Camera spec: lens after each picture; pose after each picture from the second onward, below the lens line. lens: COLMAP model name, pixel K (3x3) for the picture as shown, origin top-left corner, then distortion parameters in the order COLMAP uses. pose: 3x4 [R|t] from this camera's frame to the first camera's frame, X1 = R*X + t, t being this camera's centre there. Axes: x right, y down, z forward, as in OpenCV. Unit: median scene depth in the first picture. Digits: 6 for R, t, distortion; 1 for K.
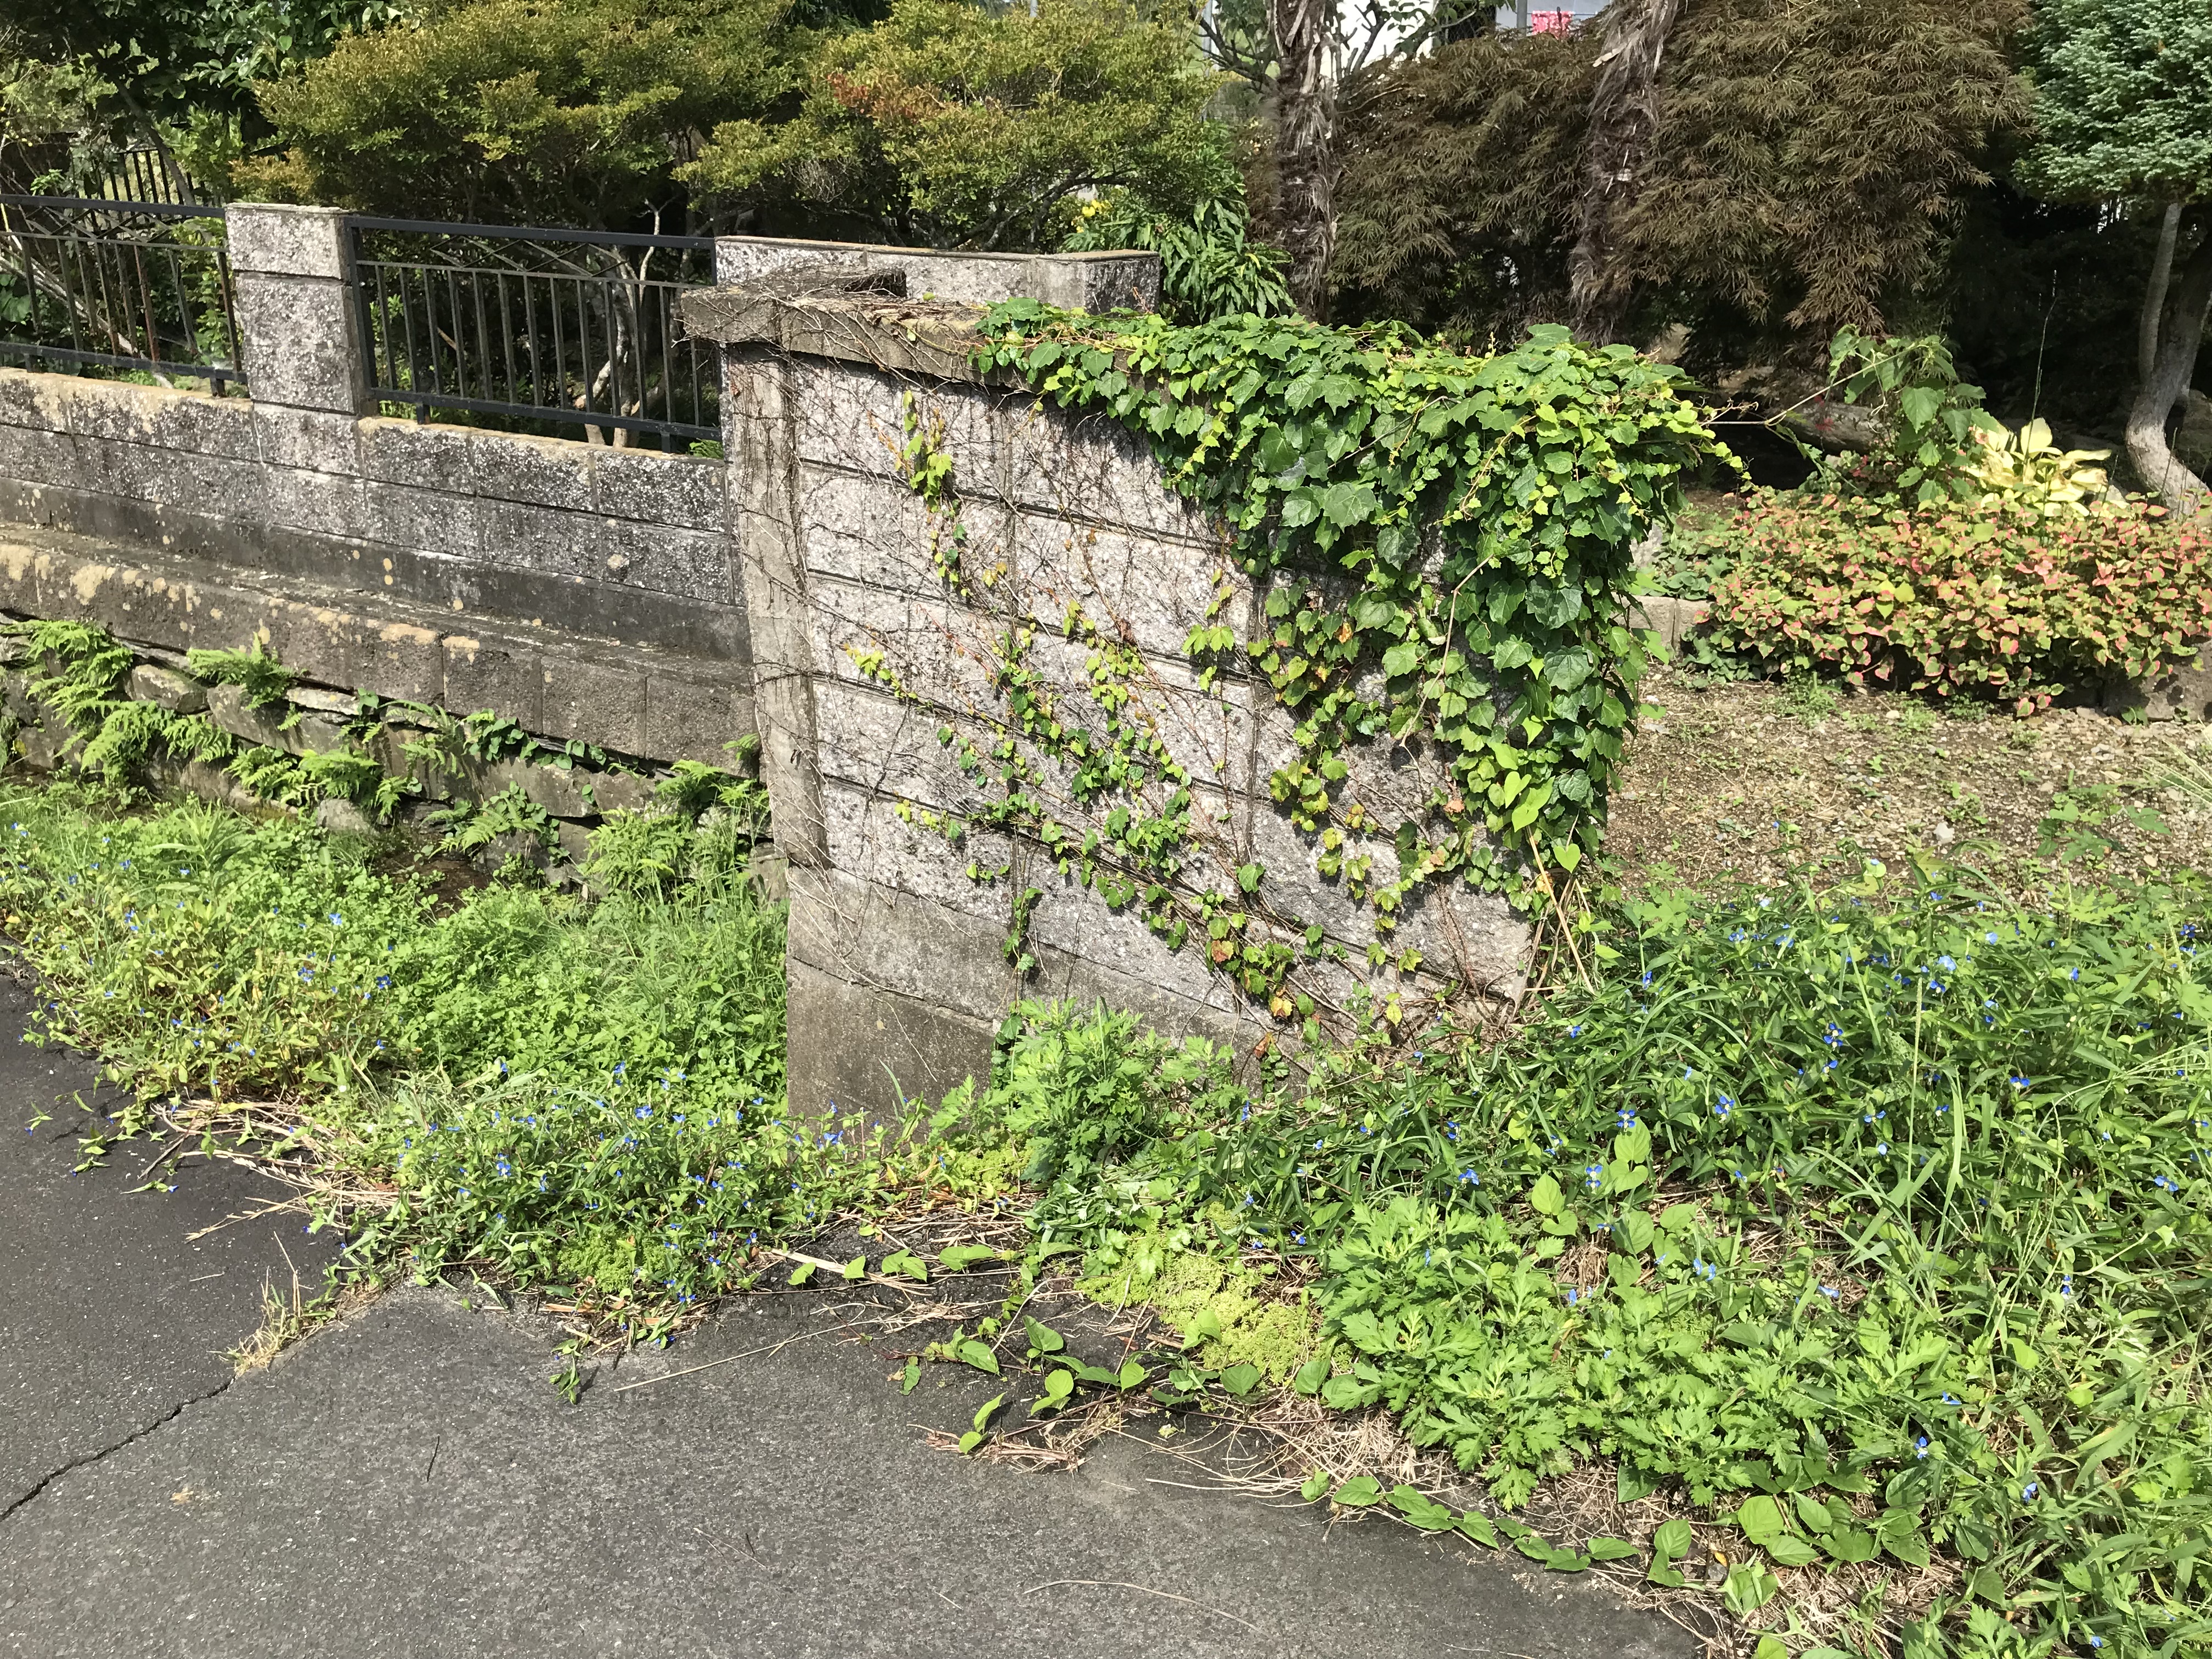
lens RADIAL K [[1835.8, 0, 1098.2], [0, 1835.8, 827.0], [0, 0, 1]] dist [0.029707, -0.007744]
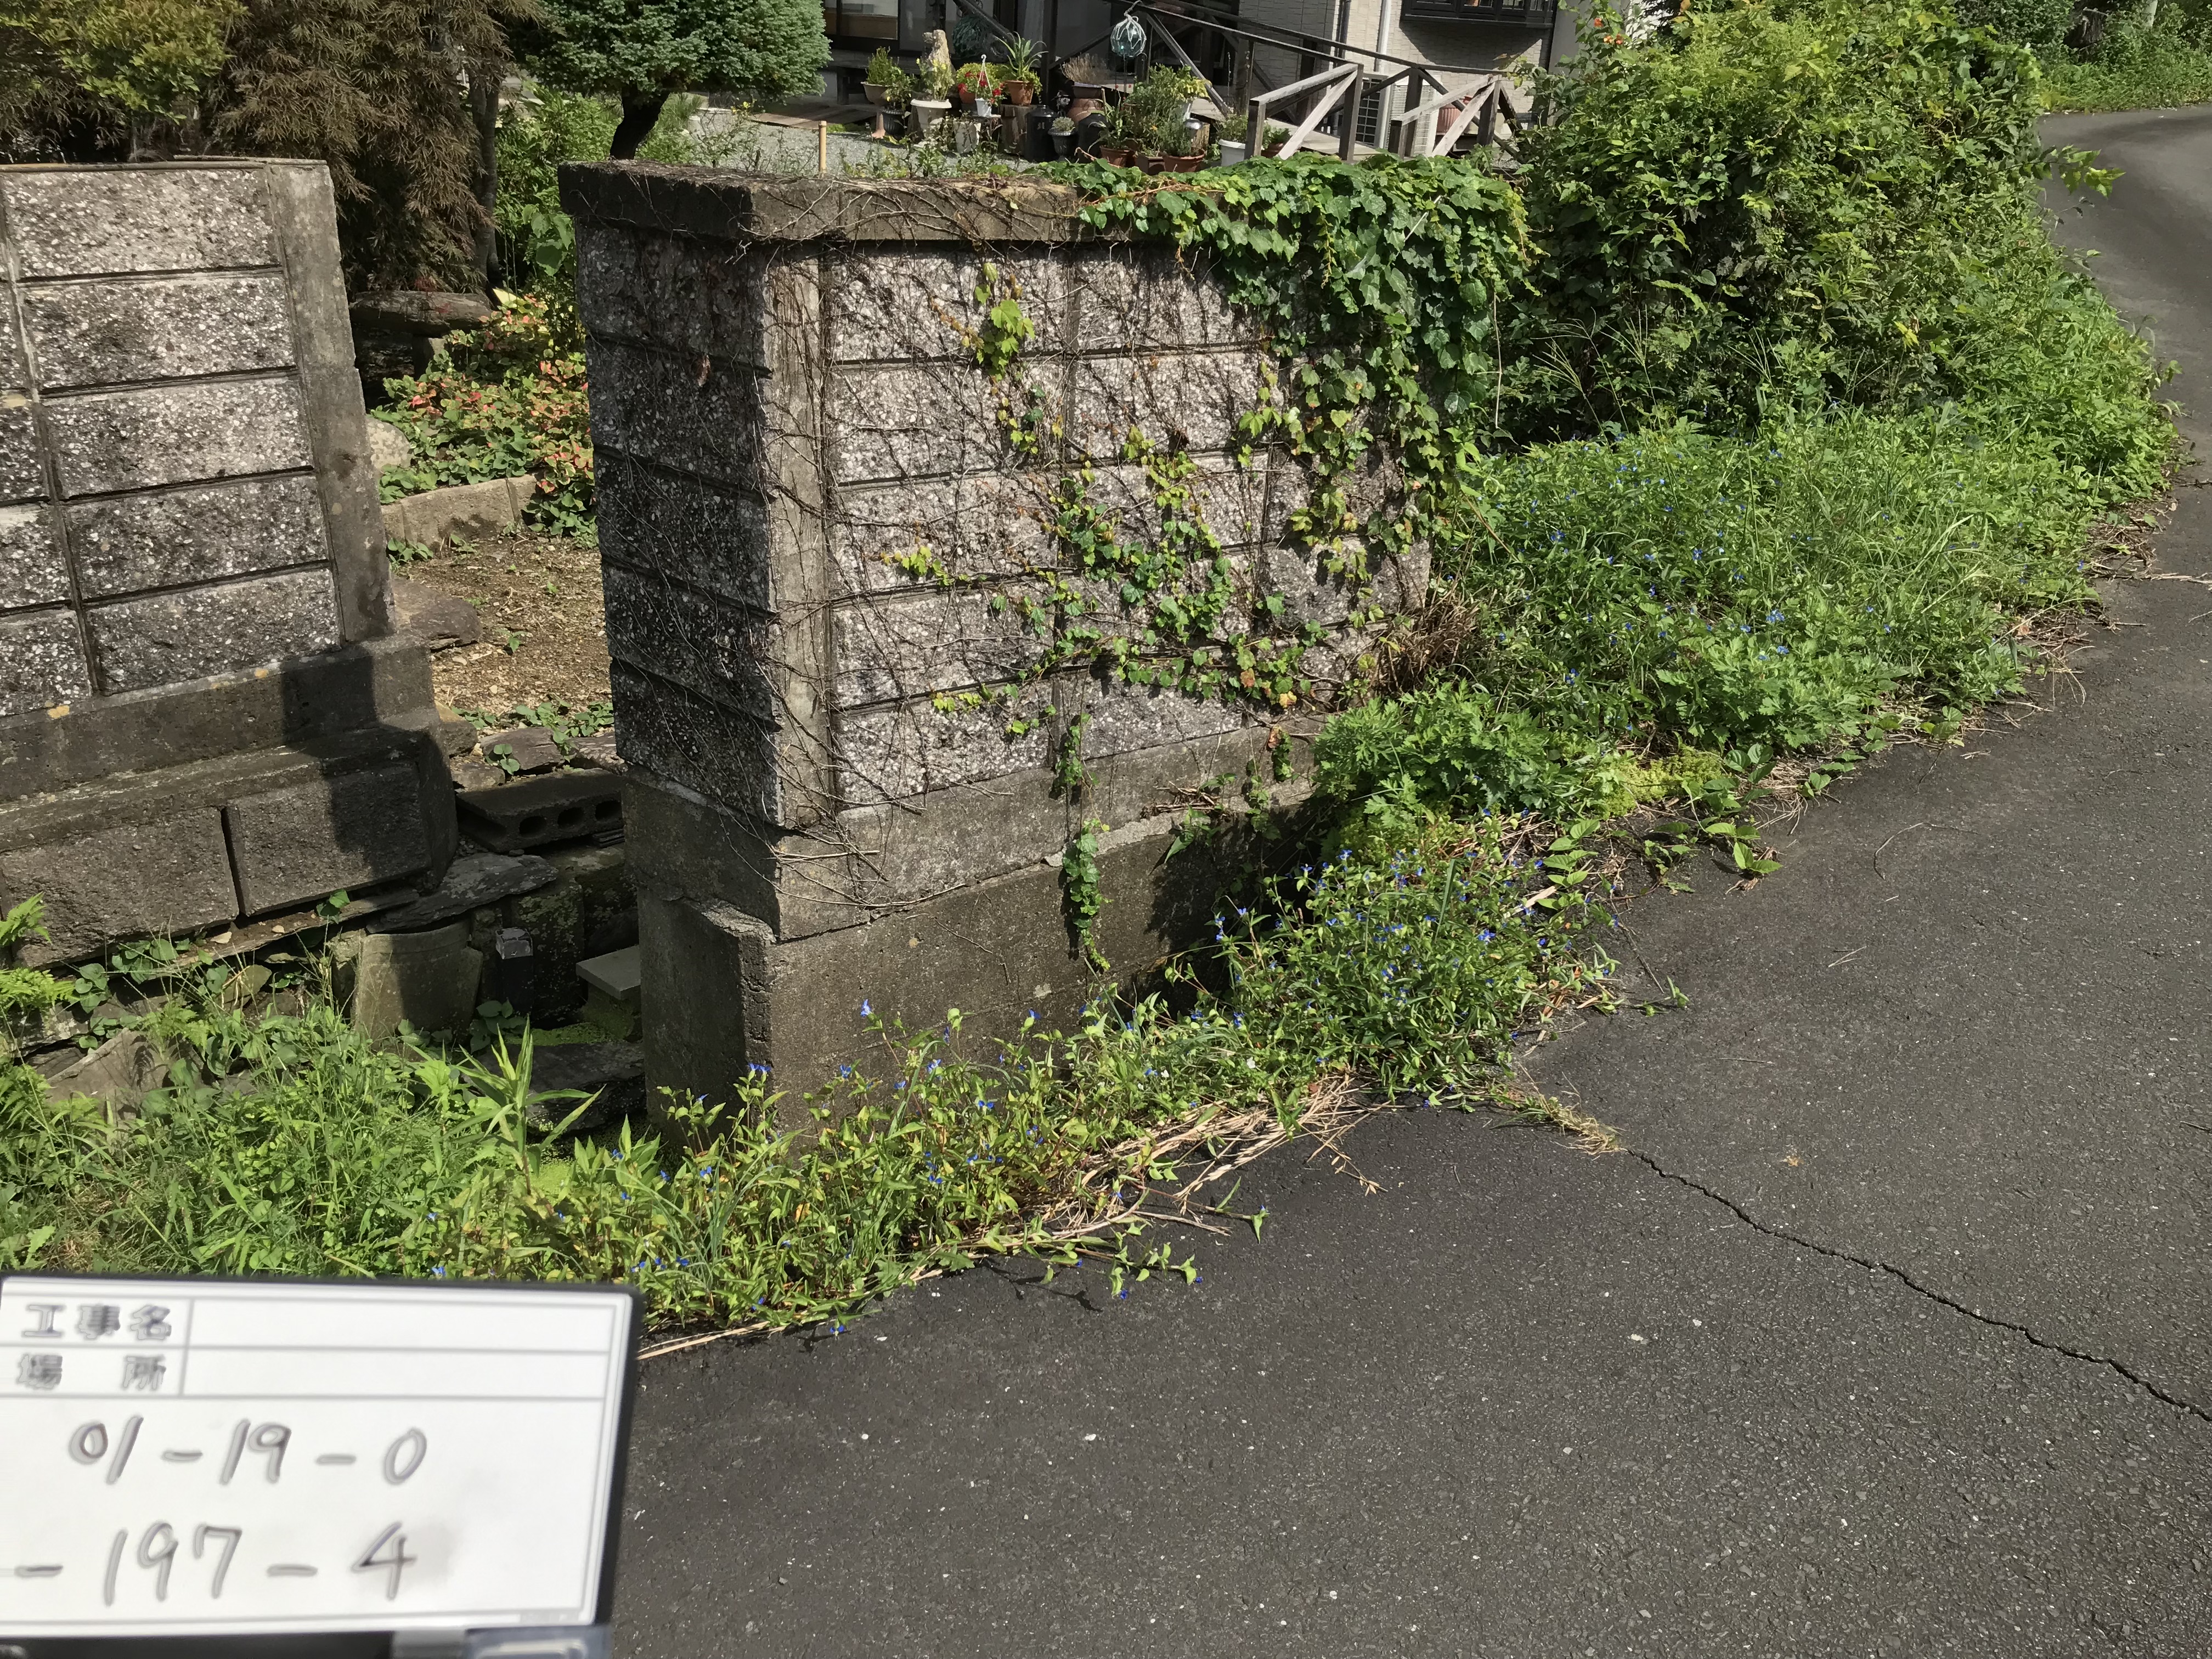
lens RADIAL K [[1835.8, 0, 1098.2], [0, 1835.8, 827.0], [0, 0, 1]] dist [0.029707, -0.007744]
pose [[0.296685, -0.366254, 0.881950, -0.582414], [0.335005, 0.904758, 0.263031, -0.107334], [-0.894287, 0.217421, 0.391124, 0.327627]]
